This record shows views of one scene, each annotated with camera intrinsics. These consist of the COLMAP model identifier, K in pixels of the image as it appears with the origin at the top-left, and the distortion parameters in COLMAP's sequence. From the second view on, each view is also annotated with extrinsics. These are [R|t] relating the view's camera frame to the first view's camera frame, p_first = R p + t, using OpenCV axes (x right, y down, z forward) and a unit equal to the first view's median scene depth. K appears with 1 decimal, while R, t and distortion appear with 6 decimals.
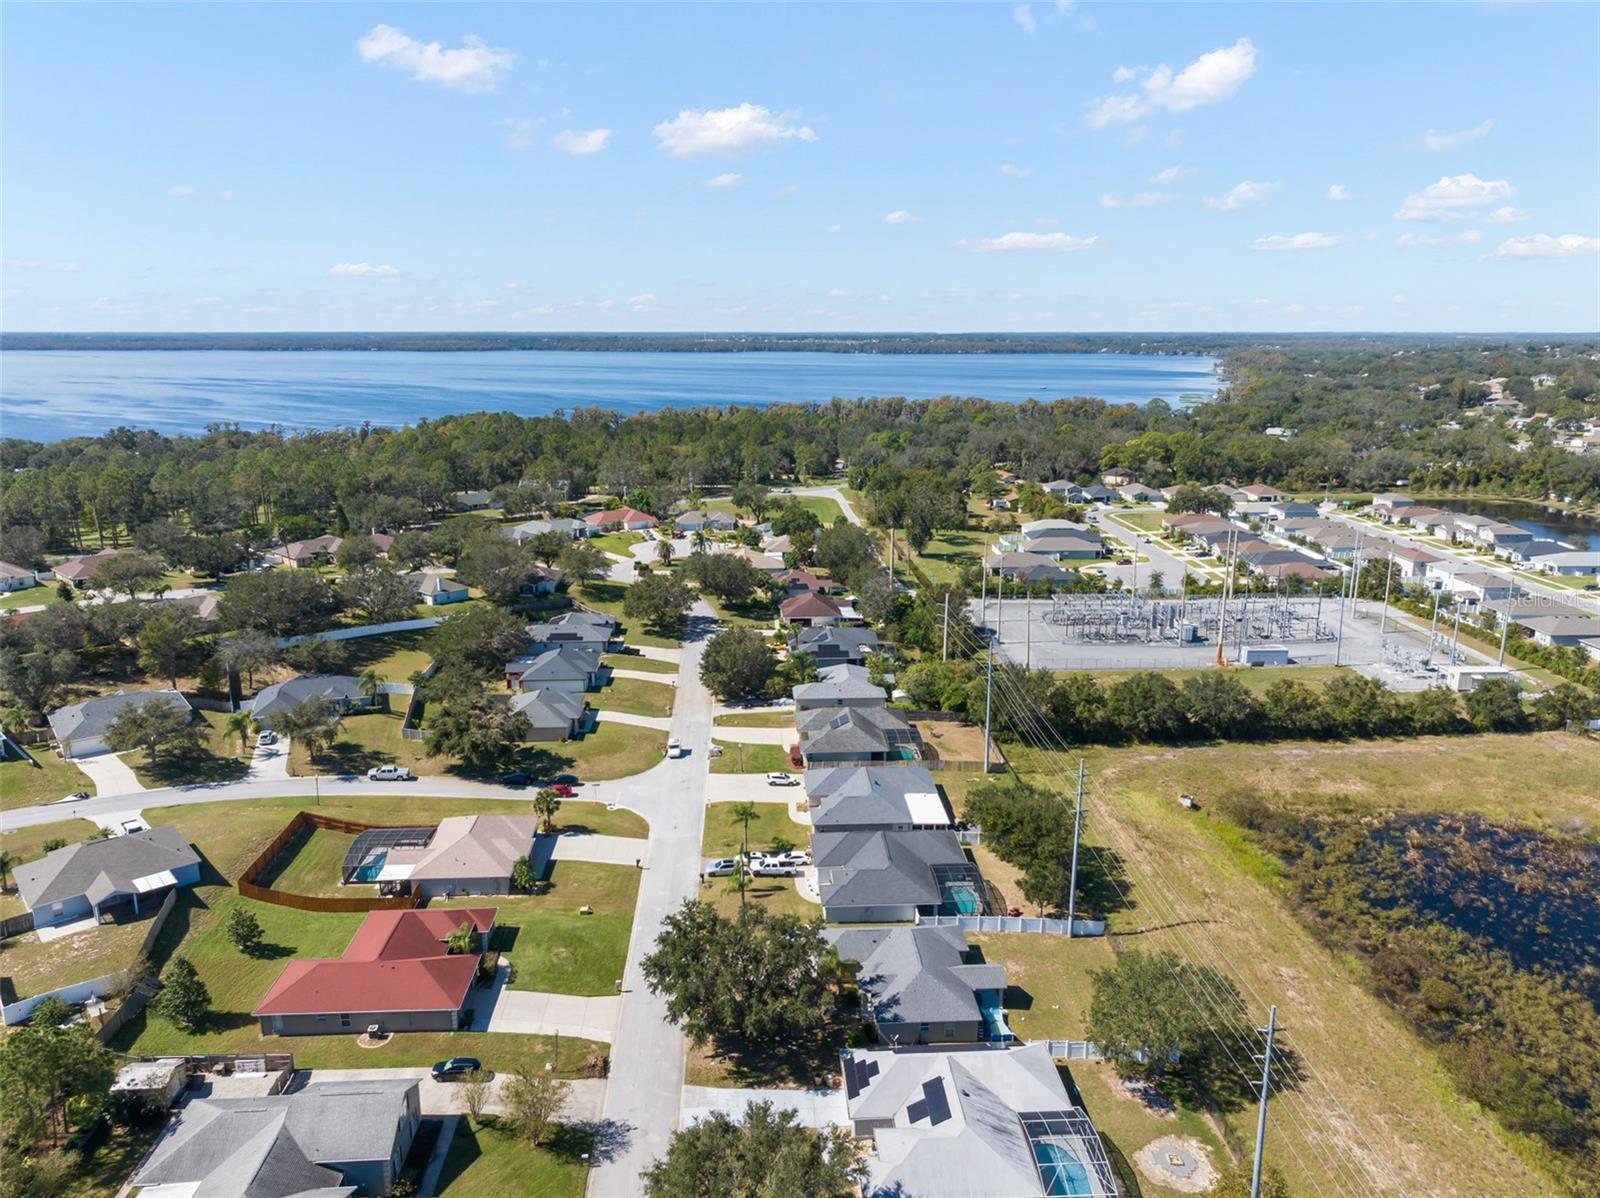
lens RADIAL K [[1114.6, 0, 800.0], [0, 1114.6, 599.0], [0, 0, 1]] dist [0.004353, -0.005445]
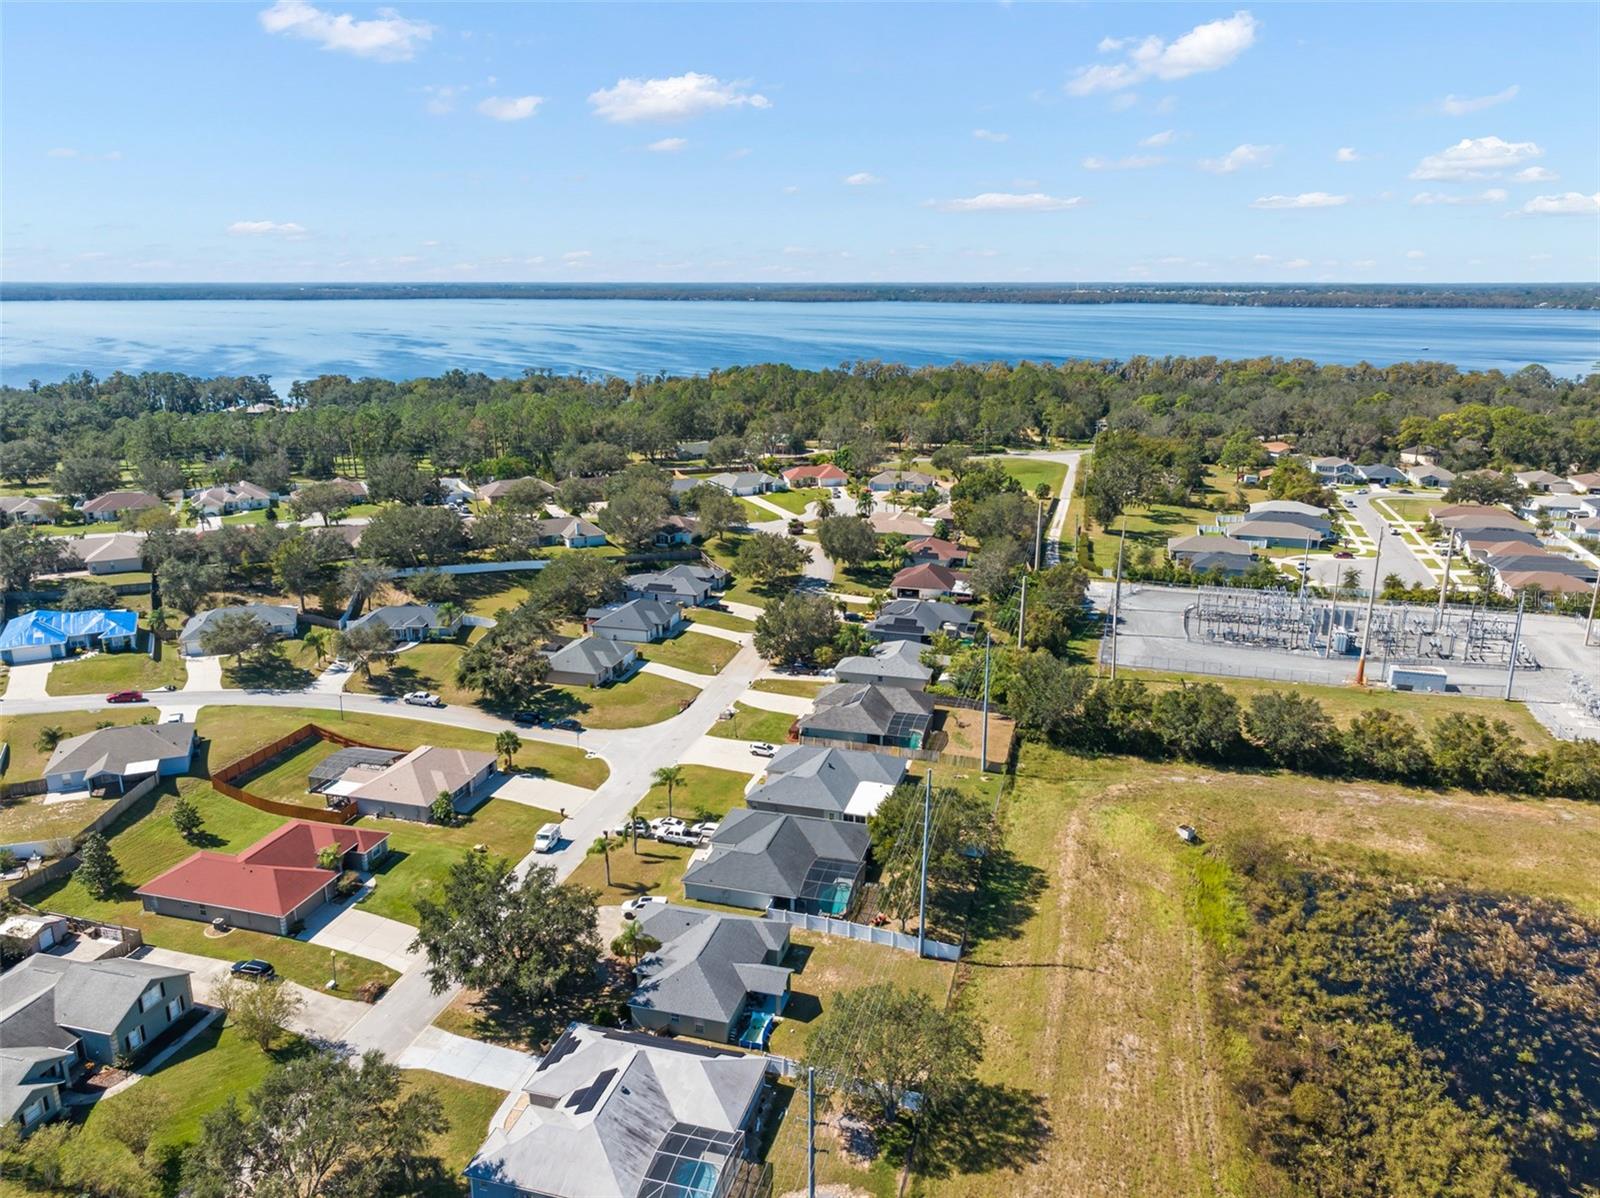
lens RADIAL K [[1114.6, 0, 800.0], [0, 1114.6, 599.0], [0, 0, 1]] dist [0.004353, -0.005445]
pose [[0.949044, 0.086453, -0.303053, 0.274645], [-0.073848, 0.995869, 0.052832, -0.024037], [0.306369, -0.027760, 0.951508, 0.064388]]
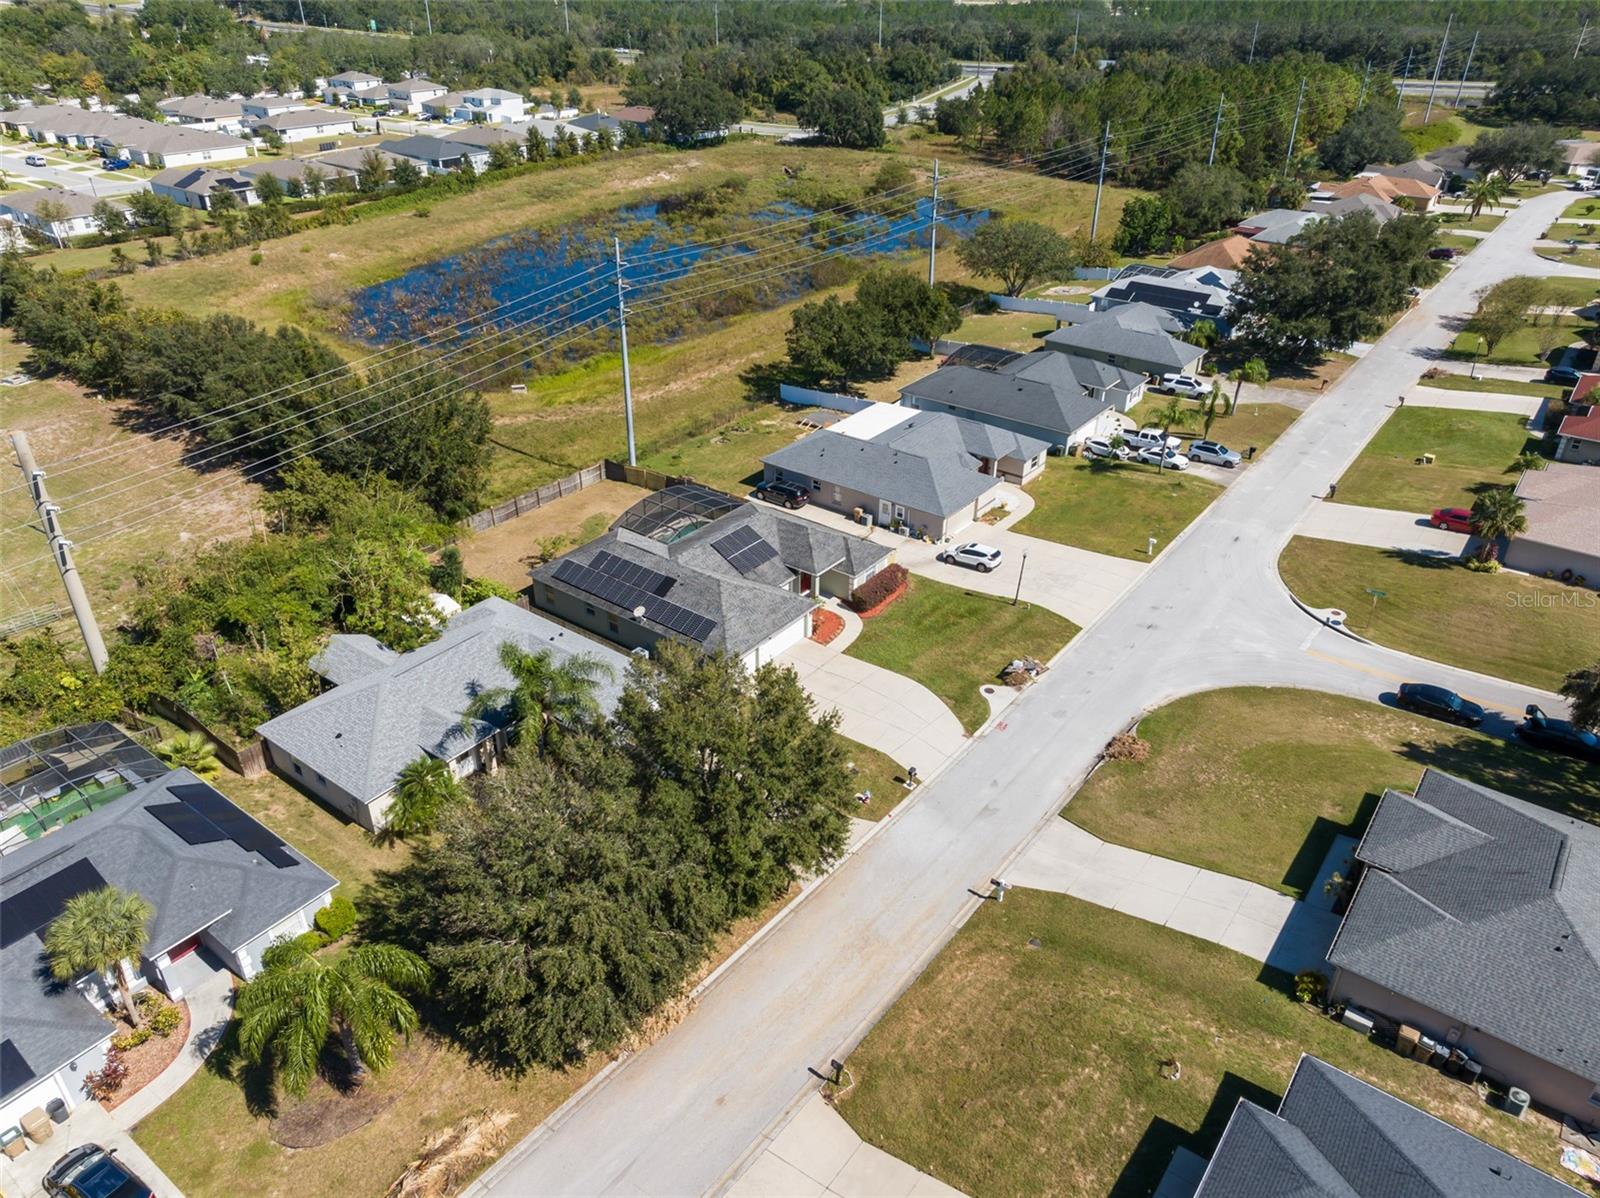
lens RADIAL K [[1114.6, 0, 800.0], [0, 1114.6, 599.0], [0, 0, 1]] dist [0.004353, -0.005445]
pose [[-0.767062, -0.327064, 0.551947, -0.222456], [0.145423, 0.749276, 0.646094, -0.149390], [-0.624875, 0.575860, -0.527178, 1.216881]]
